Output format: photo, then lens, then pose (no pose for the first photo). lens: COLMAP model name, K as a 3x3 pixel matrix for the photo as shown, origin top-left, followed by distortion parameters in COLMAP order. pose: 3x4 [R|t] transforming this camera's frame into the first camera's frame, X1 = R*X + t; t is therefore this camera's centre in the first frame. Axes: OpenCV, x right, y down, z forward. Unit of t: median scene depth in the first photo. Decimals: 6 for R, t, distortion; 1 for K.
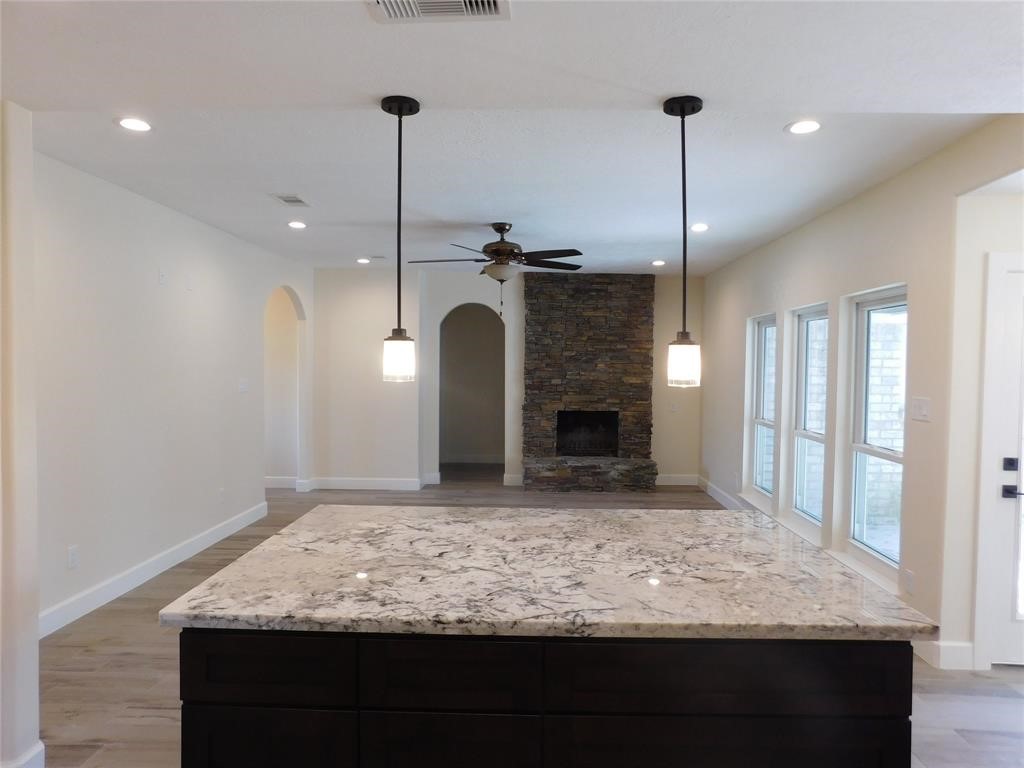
lens RADIAL K [[678.2, 0, 519.1], [0, 678.2, 386.9], [0, 0, 1]] dist [-0.027341, 0.018333]
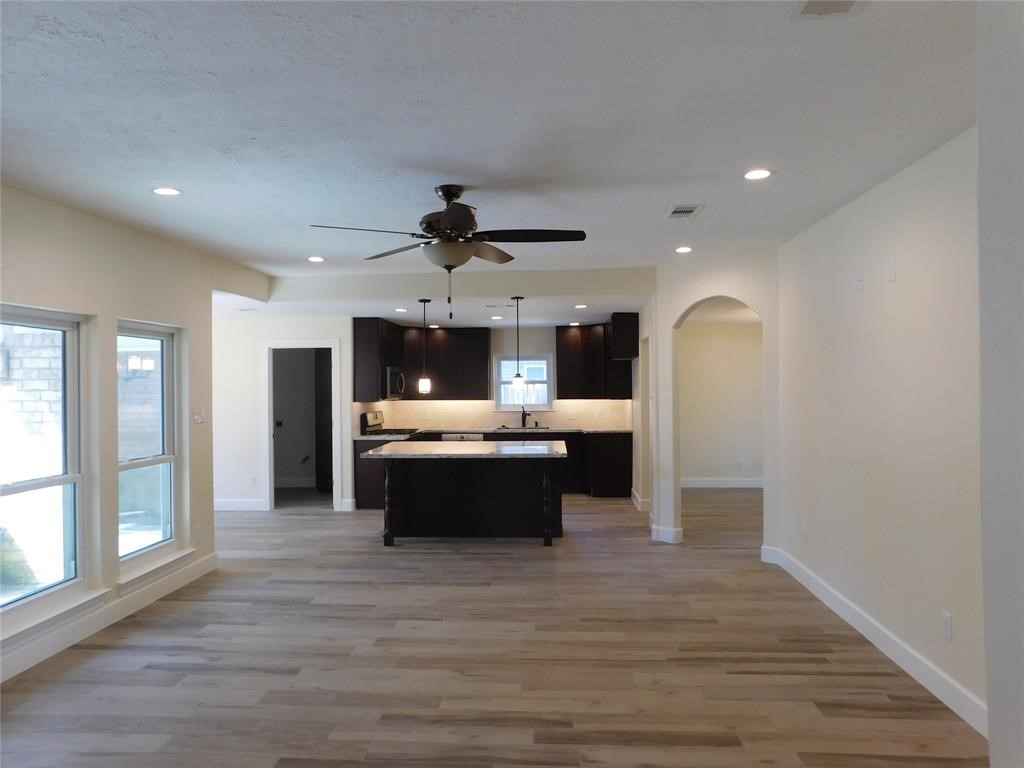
lens RADIAL K [[678.2, 0, 506.3], [0, 678.2, 383.9], [0, 0, 1]] dist [-0.027341, 0.018333]
pose [[-0.998684, 0.002642, 0.051227, -0.075825], [0.004194, 0.999535, 0.030201, -0.035820], [-0.051123, 0.030376, -0.998230, 1.074994]]
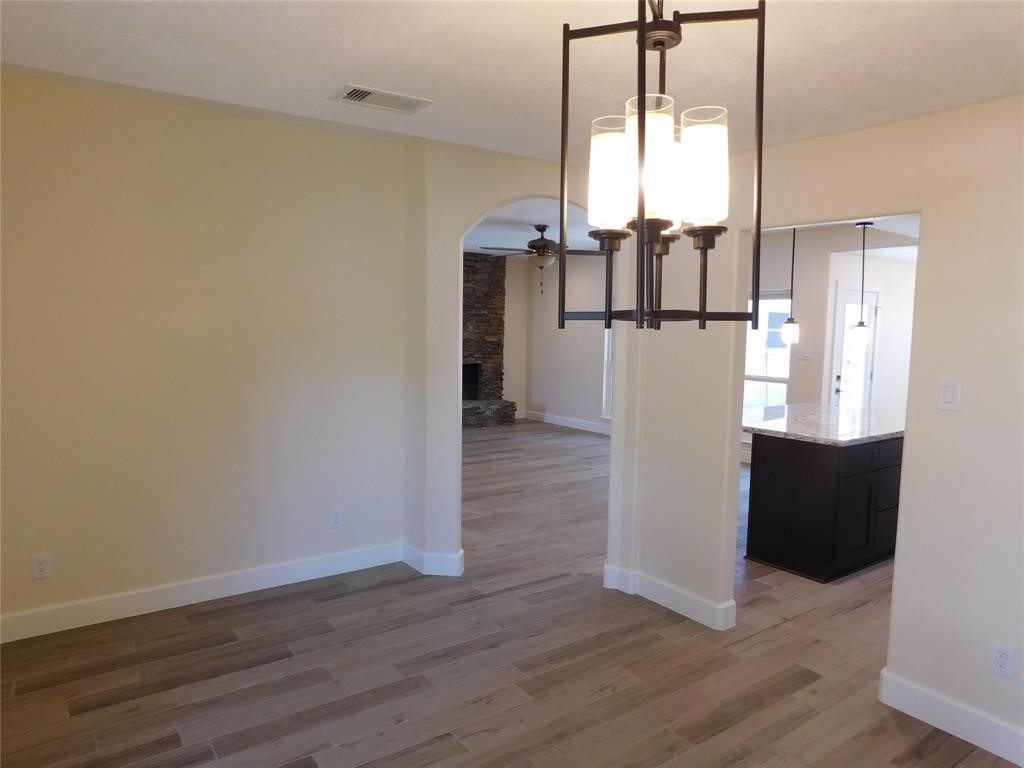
lens RADIAL K [[678.2, 0, 512.7], [0, 678.2, 377.8], [0, 0, 1]] dist [-0.027341, 0.018333]
pose [[0.797225, -0.042466, 0.602187, -0.569871], [0.011129, 0.998387, 0.055672, -0.007366], [-0.603580, -0.037681, 0.796411, -0.038552]]
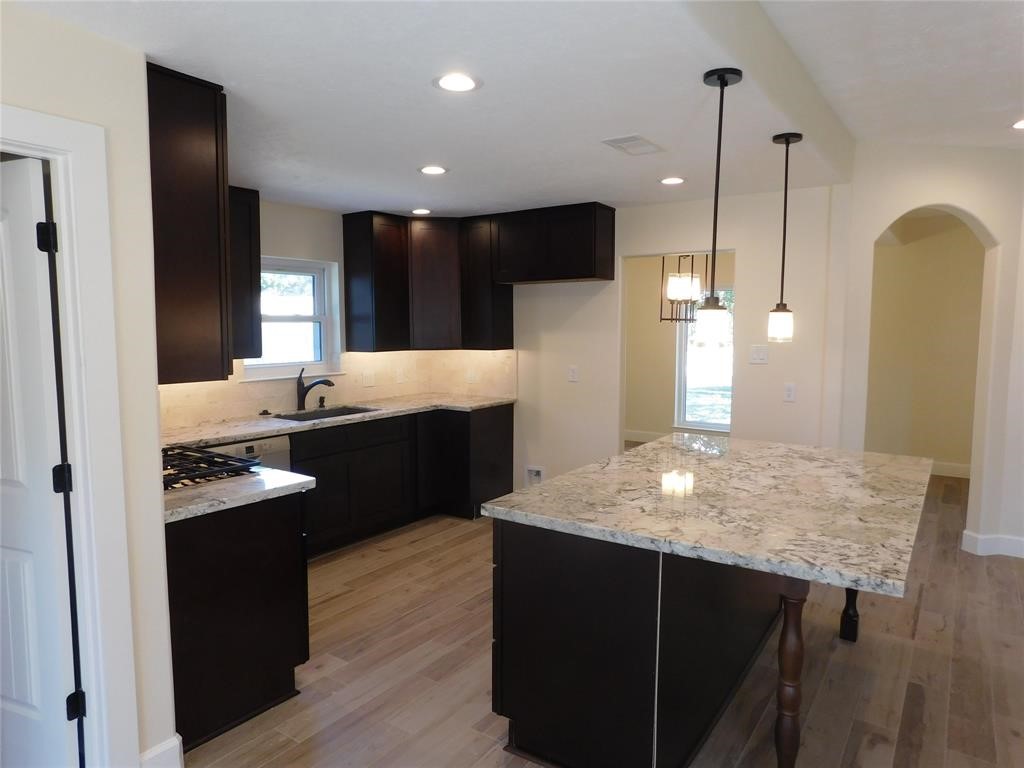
lens RADIAL K [[678.2, 0, 520.9], [0, 678.2, 384.0], [0, 0, 1]] dist [-0.027341, 0.018333]
pose [[-0.531797, 0.066244, -0.844277, 0.350423], [-0.033646, 0.994496, 0.099223, -0.011150], [0.846203, 0.081173, -0.526641, 0.353823]]
